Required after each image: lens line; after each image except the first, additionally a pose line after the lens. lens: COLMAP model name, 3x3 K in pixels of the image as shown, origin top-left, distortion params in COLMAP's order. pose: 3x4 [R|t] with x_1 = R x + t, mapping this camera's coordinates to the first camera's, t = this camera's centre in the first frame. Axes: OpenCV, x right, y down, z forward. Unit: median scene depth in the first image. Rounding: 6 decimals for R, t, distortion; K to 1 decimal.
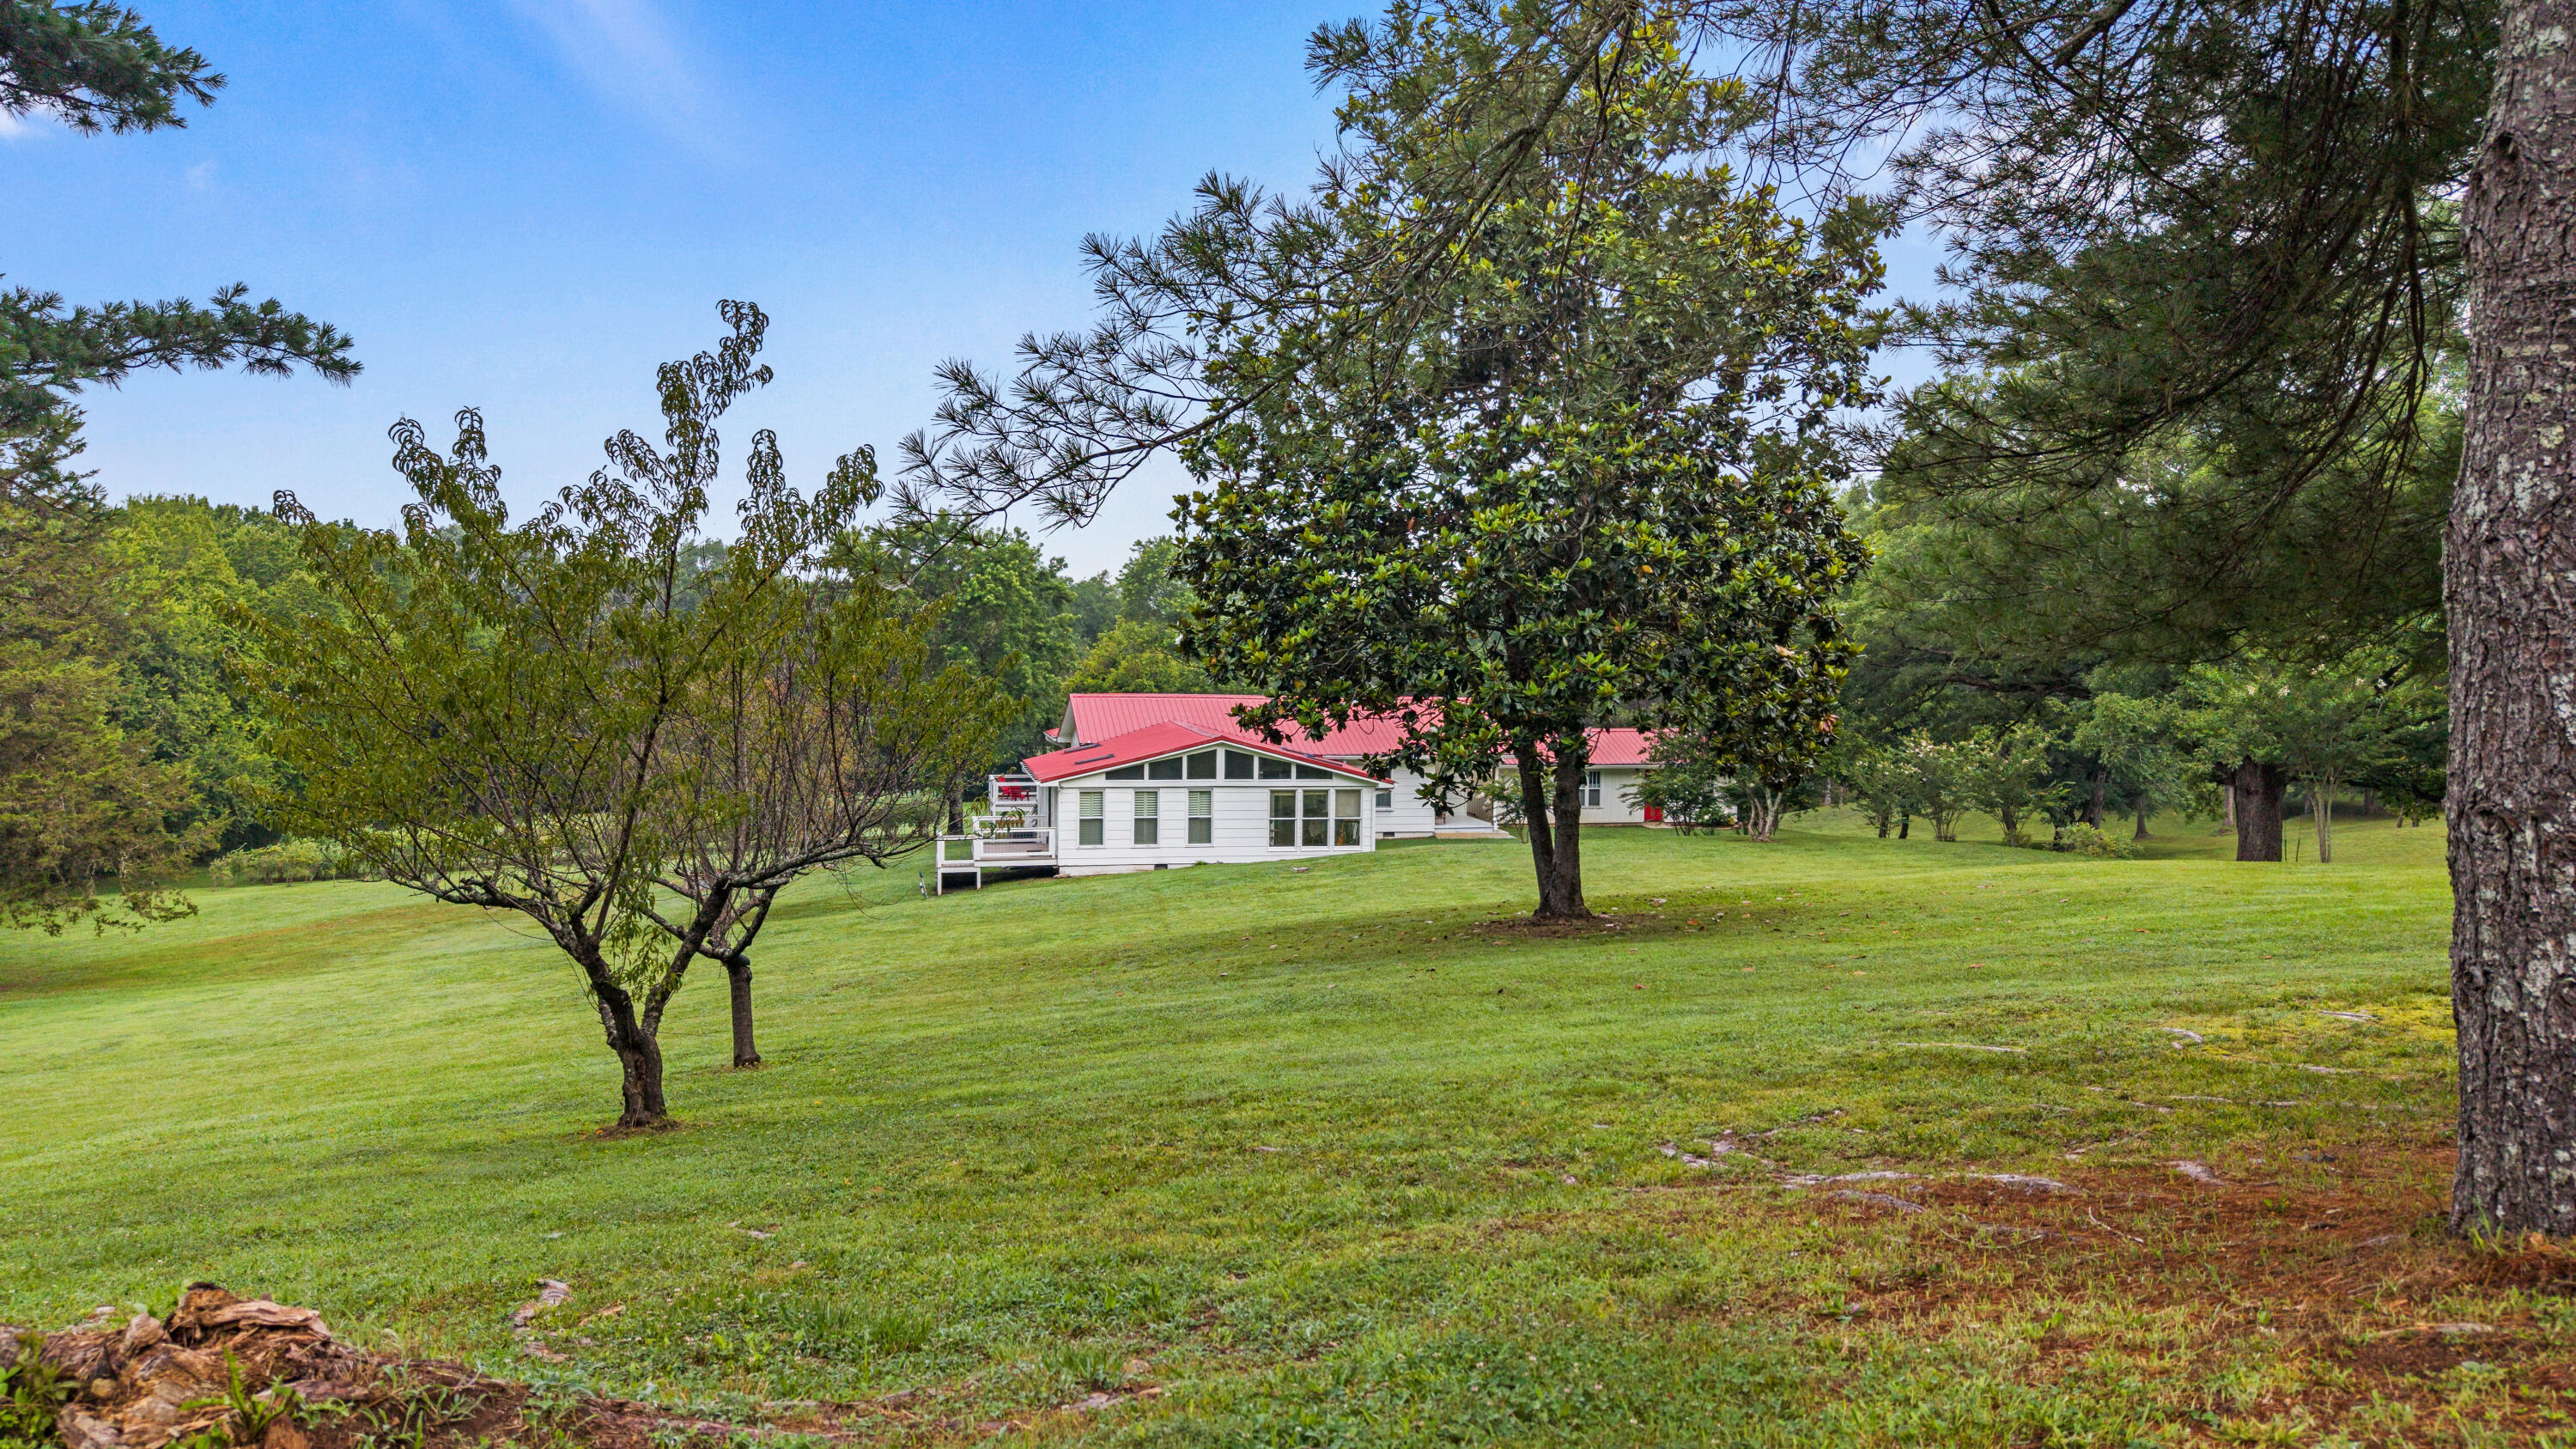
lens RADIAL K [[1736.1, 0, 1280.6], [0, 1736.1, 726.2], [0, 0, 1]] dist [0.011402, -0.019184]
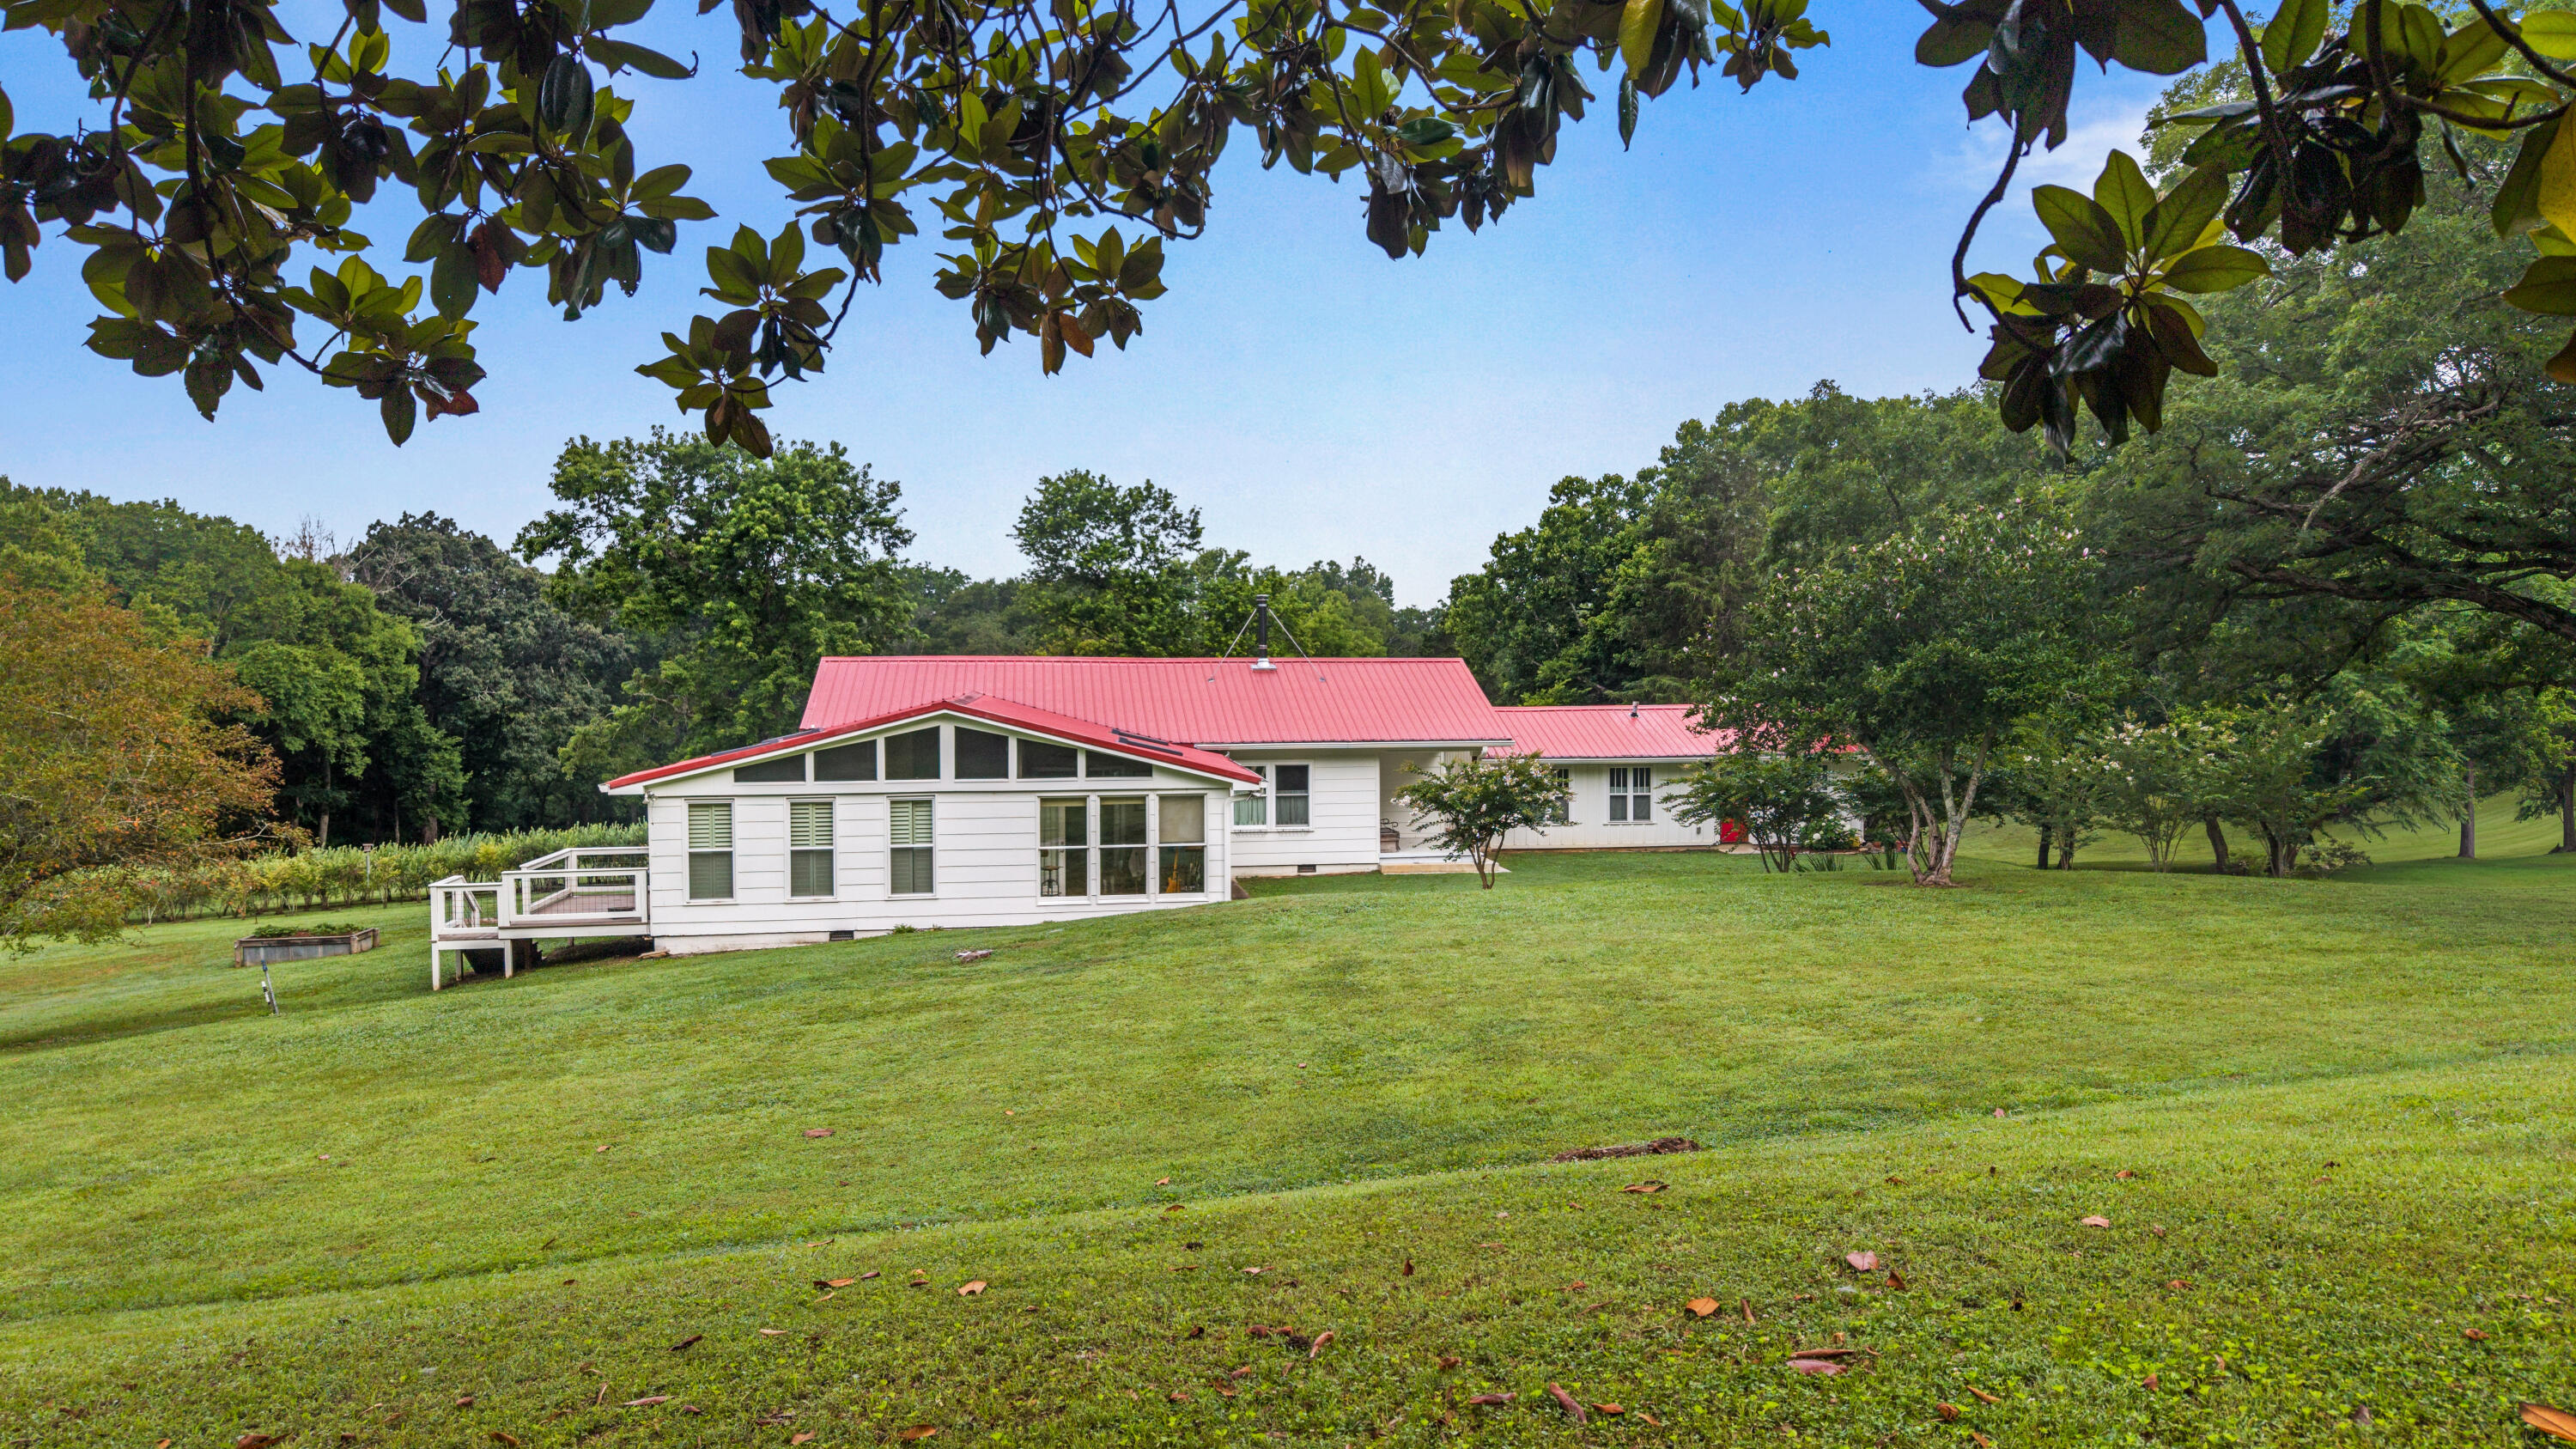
lens RADIAL K [[1736.1, 0, 1292.9], [0, 1736.1, 714.3], [0, 0, 1]] dist [0.011402, -0.019184]
pose [[0.998646, -0.015134, -0.049766, 0.105865], [0.014103, 0.999680, -0.021001, 0.022866], [0.050068, 0.020270, 0.998540, 0.436727]]
